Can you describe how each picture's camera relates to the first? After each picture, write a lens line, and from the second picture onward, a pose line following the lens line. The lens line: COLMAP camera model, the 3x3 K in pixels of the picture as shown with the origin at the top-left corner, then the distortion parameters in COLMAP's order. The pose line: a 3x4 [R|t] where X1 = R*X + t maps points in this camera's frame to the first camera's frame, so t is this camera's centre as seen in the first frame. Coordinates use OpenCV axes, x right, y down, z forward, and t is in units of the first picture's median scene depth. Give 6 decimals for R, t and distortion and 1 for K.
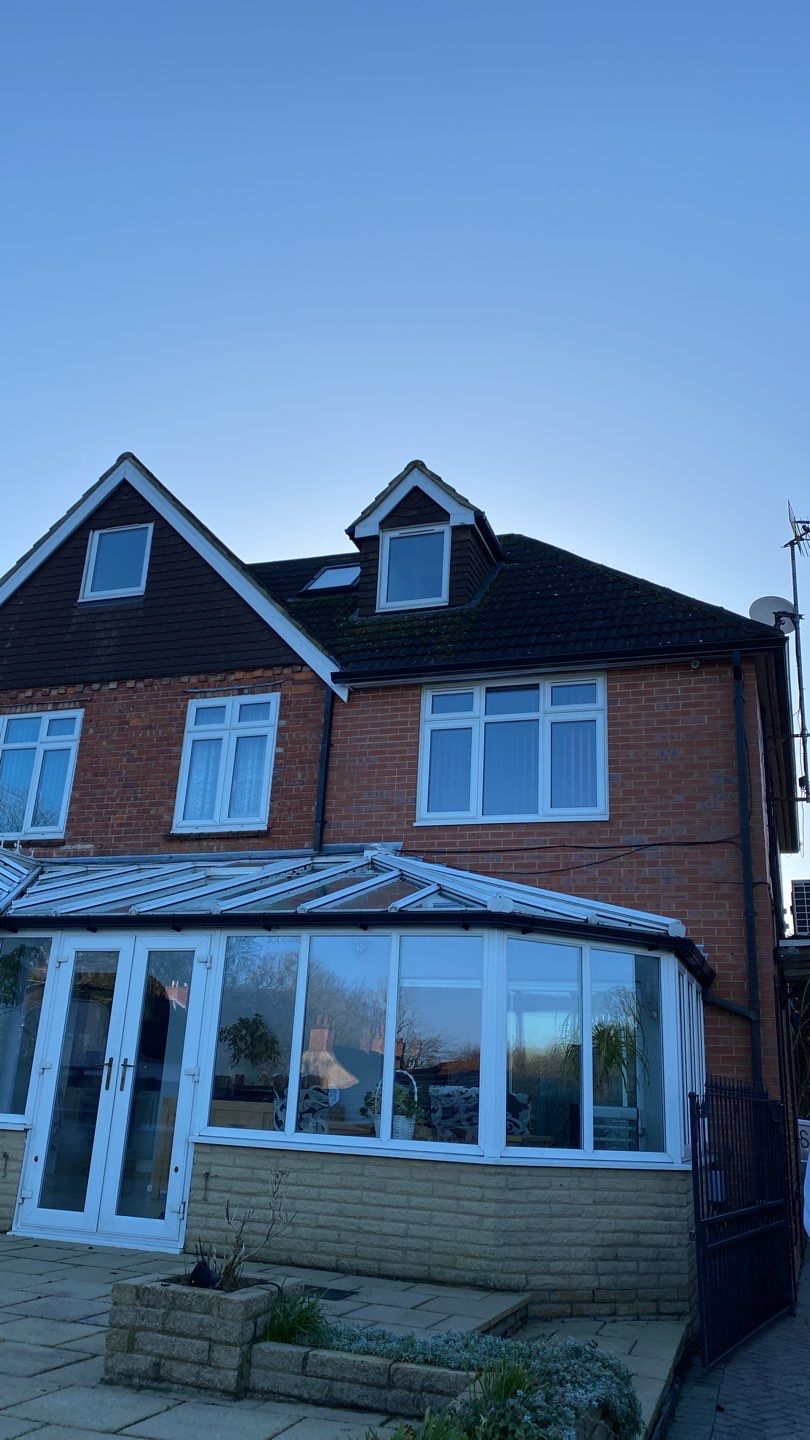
lens RADIAL K [[1094.3, 0, 406.0], [0, 1094.3, 704.8], [0, 0, 1]] dist [0.200033, -0.559779]
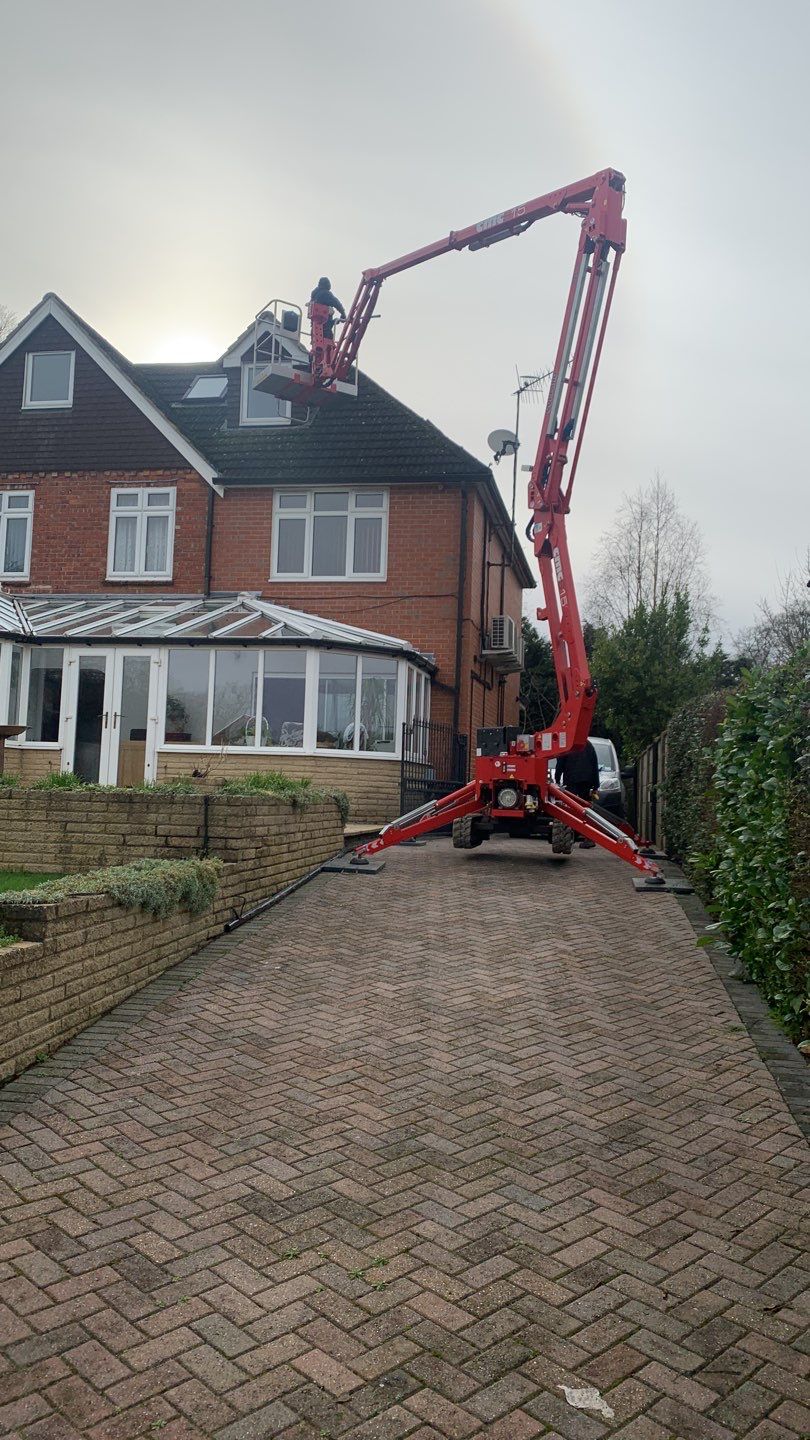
lens RADIAL K [[1094.3, 0, 406.0], [0, 1094.3, 704.8], [0, 0, 1]] dist [0.200033, -0.559779]
pose [[0.990361, -0.004811, 0.138425, -0.016611], [-0.031751, 0.964899, 0.260694, -0.133319], [-0.134820, -0.262577, 0.955446, -0.574882]]
